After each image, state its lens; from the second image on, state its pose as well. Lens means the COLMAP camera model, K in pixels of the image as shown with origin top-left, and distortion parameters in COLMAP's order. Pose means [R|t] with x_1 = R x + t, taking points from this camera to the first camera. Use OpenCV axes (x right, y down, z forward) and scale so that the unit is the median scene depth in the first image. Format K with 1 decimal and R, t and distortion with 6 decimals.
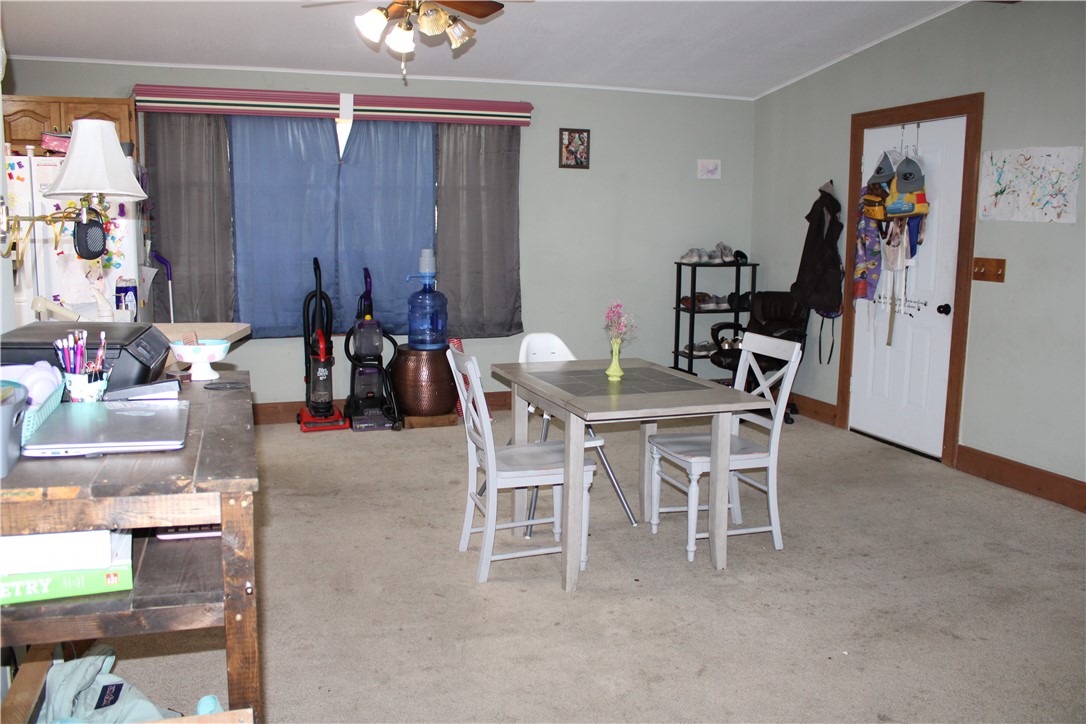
lens RADIAL K [[902.6, 0, 543.0], [0, 902.6, 362.0], [0, 0, 1]] dist [-0.165184, 0.147726]
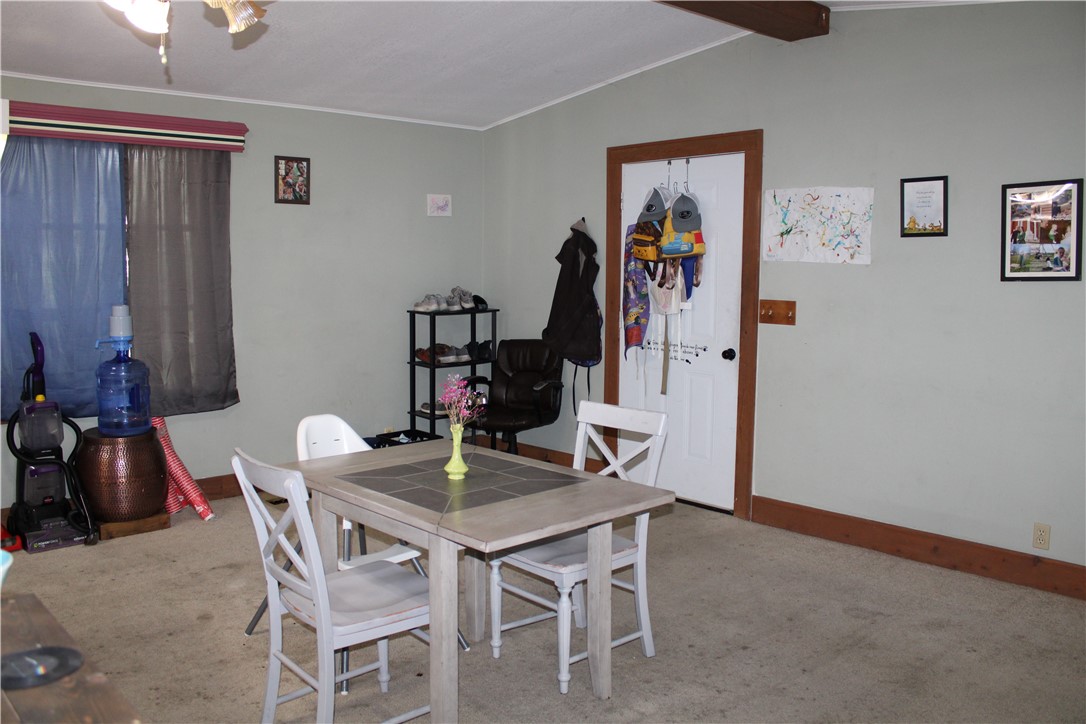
lens RADIAL K [[902.6, 0, 543.0], [0, 902.6, 362.0], [0, 0, 1]] dist [-0.165184, 0.147726]
pose [[0.916504, -0.048666, 0.397054, -0.101096], [0.064301, 0.997588, -0.026152, -0.035712], [-0.394823, 0.049499, 0.917423, 0.172292]]
